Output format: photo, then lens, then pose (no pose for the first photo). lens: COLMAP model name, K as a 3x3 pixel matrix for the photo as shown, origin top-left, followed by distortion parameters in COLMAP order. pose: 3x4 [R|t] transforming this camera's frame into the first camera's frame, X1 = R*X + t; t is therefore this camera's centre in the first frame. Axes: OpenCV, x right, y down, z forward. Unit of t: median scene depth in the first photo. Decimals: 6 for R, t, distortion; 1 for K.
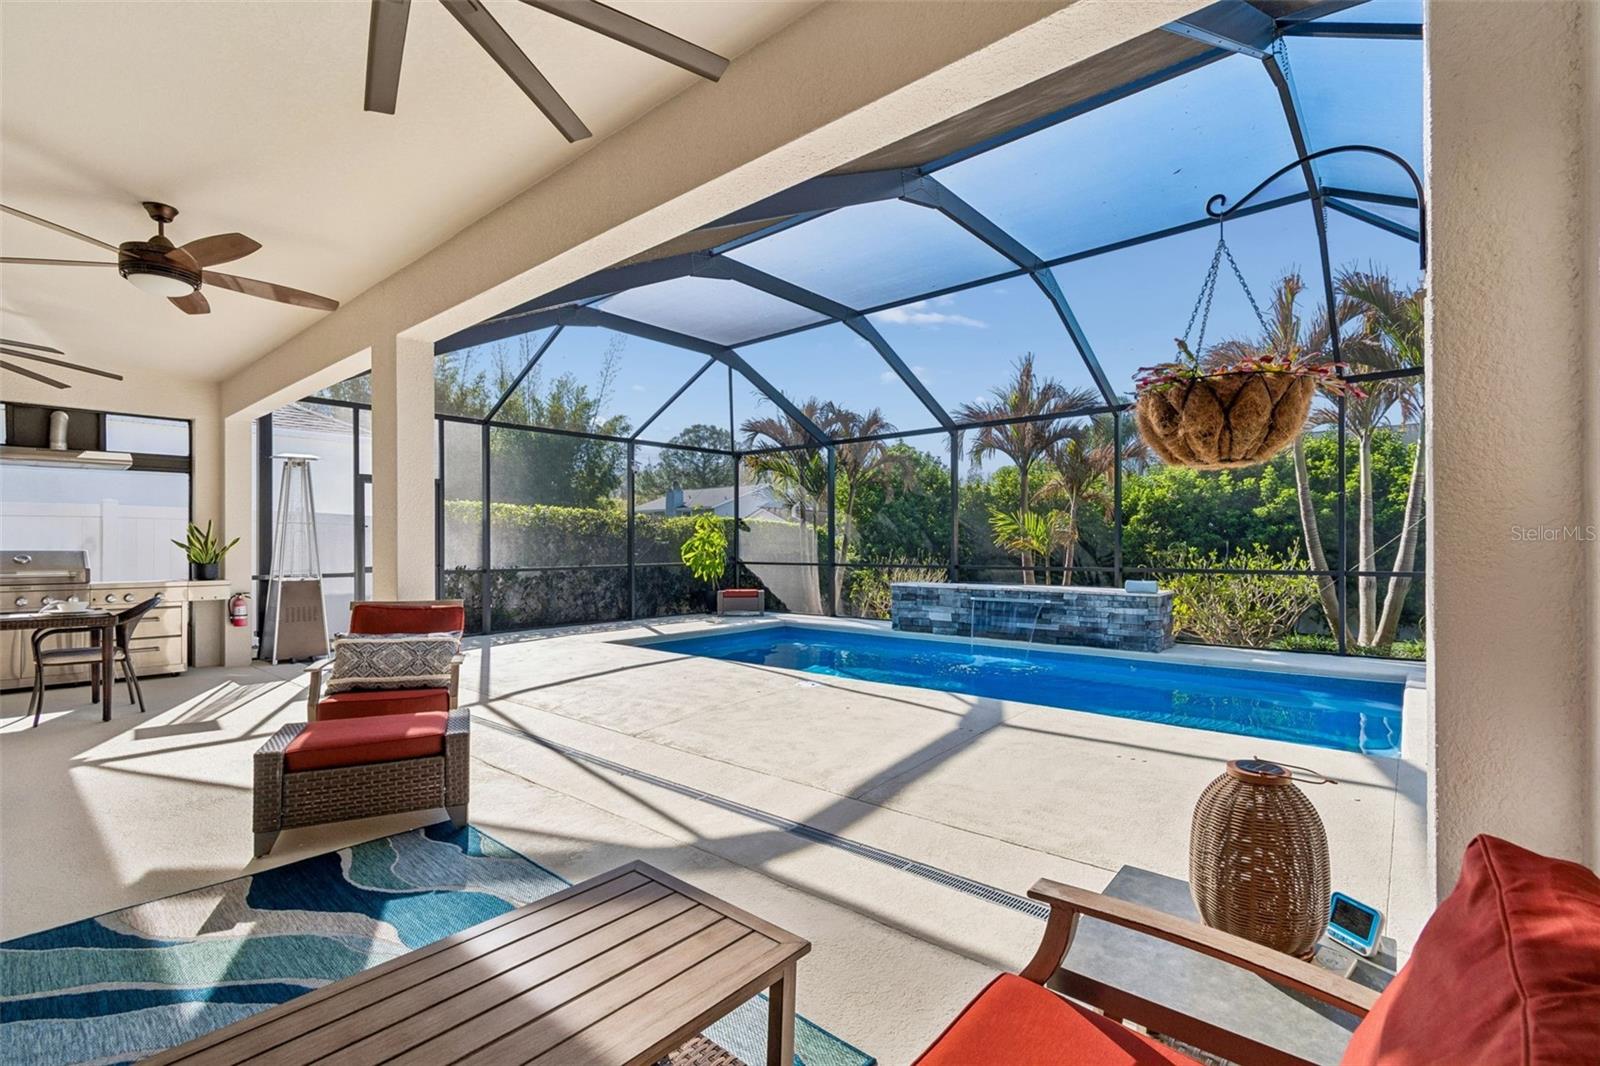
lens RADIAL K [[713.1, 0, 805.3], [0, 713.1, 553.7], [0, 0, 1]] dist [0.000225, 0.000458]
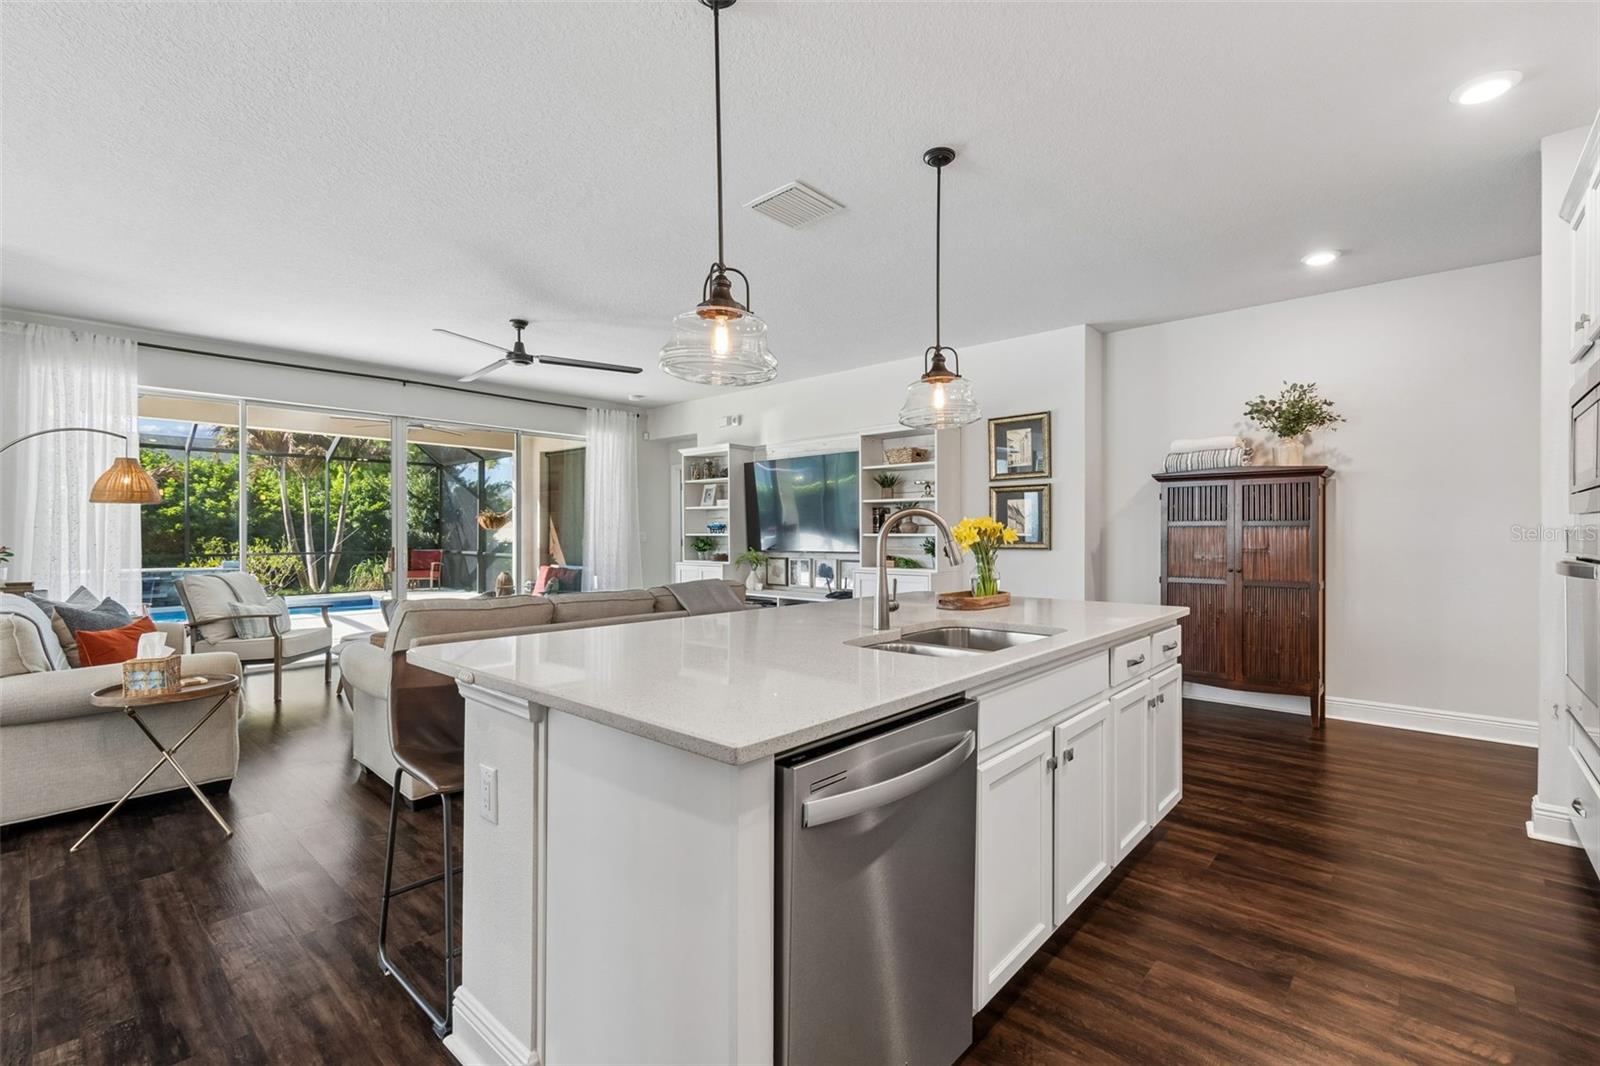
lens RADIAL K [[713.1, 0, 806.1], [0, 713.1, 528.8], [0, 0, 1]] dist [0.000225, 0.000458]
pose [[0.031900, 0.011657, 0.999423, -1.037196], [0.008925, 0.999889, -0.011948, -0.003944], [-0.999451, 0.009301, 0.031792, -0.345516]]
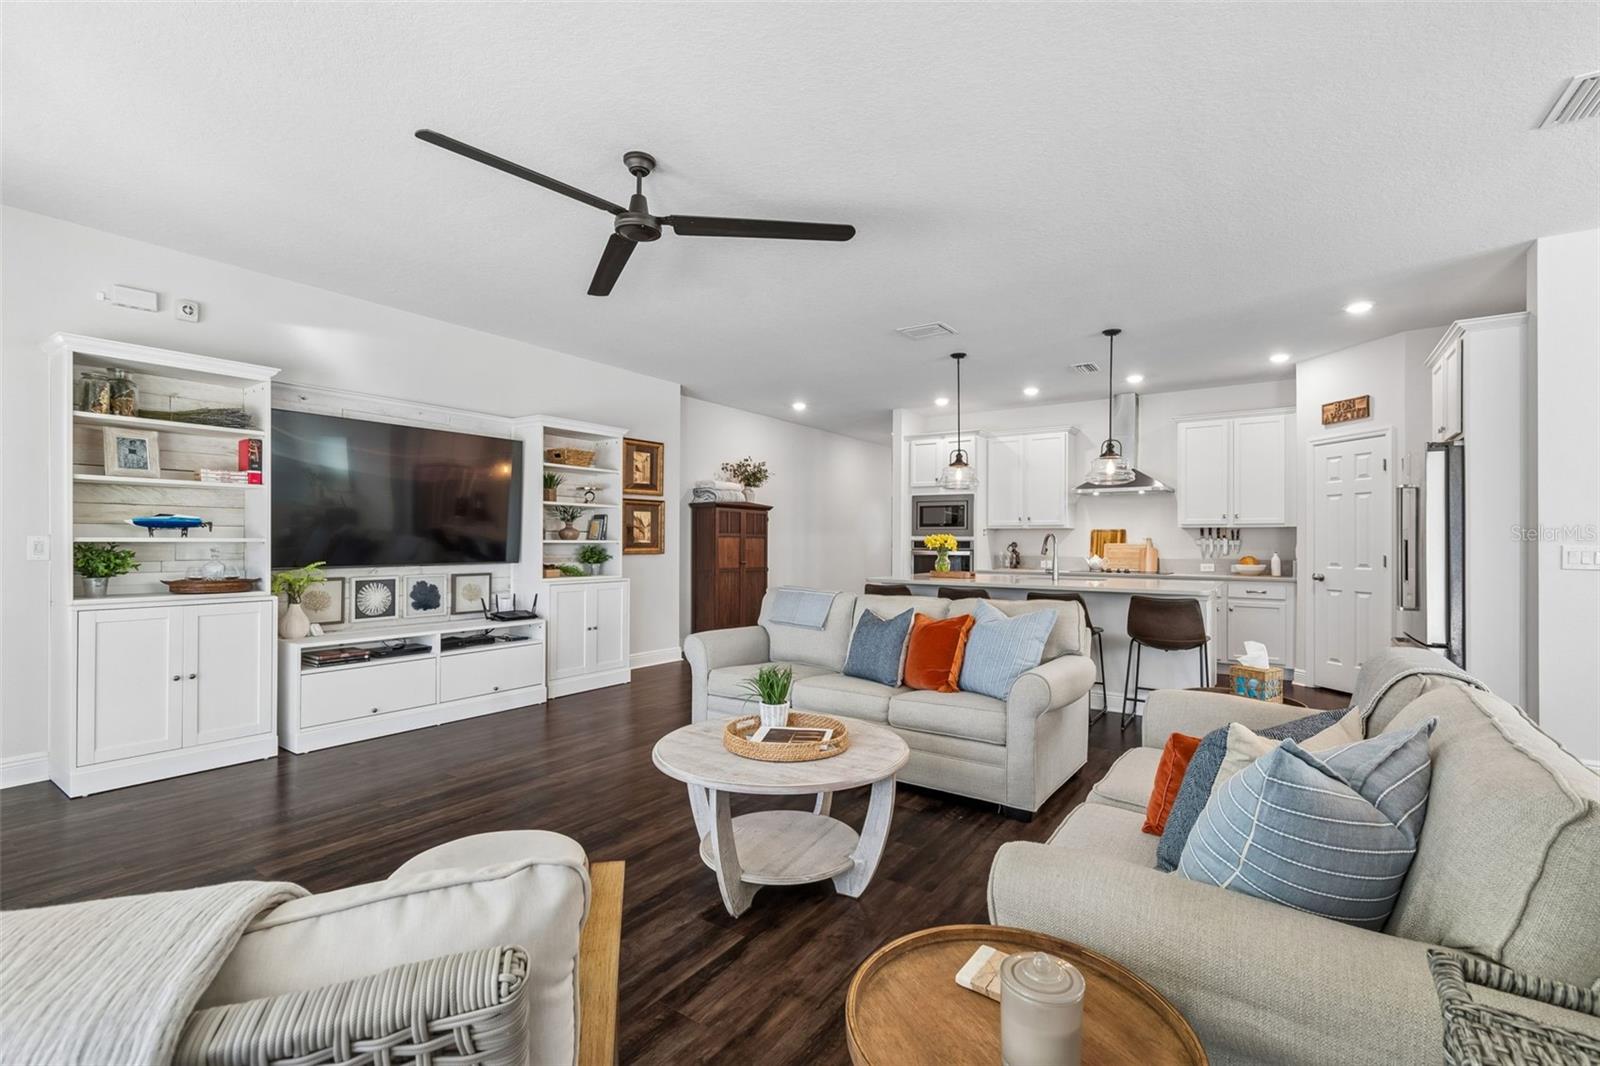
lens RADIAL K [[713.1, 0, 811.7], [0, 713.1, 535.9], [0, 0, 1]] dist [0.000225, 0.000458]
pose [[-0.993892, -0.001309, -0.110353, -0.466444], [-0.001389, 0.999999, 0.000643, -0.011352], [0.110352, 0.000792, -0.993892, 0.279217]]
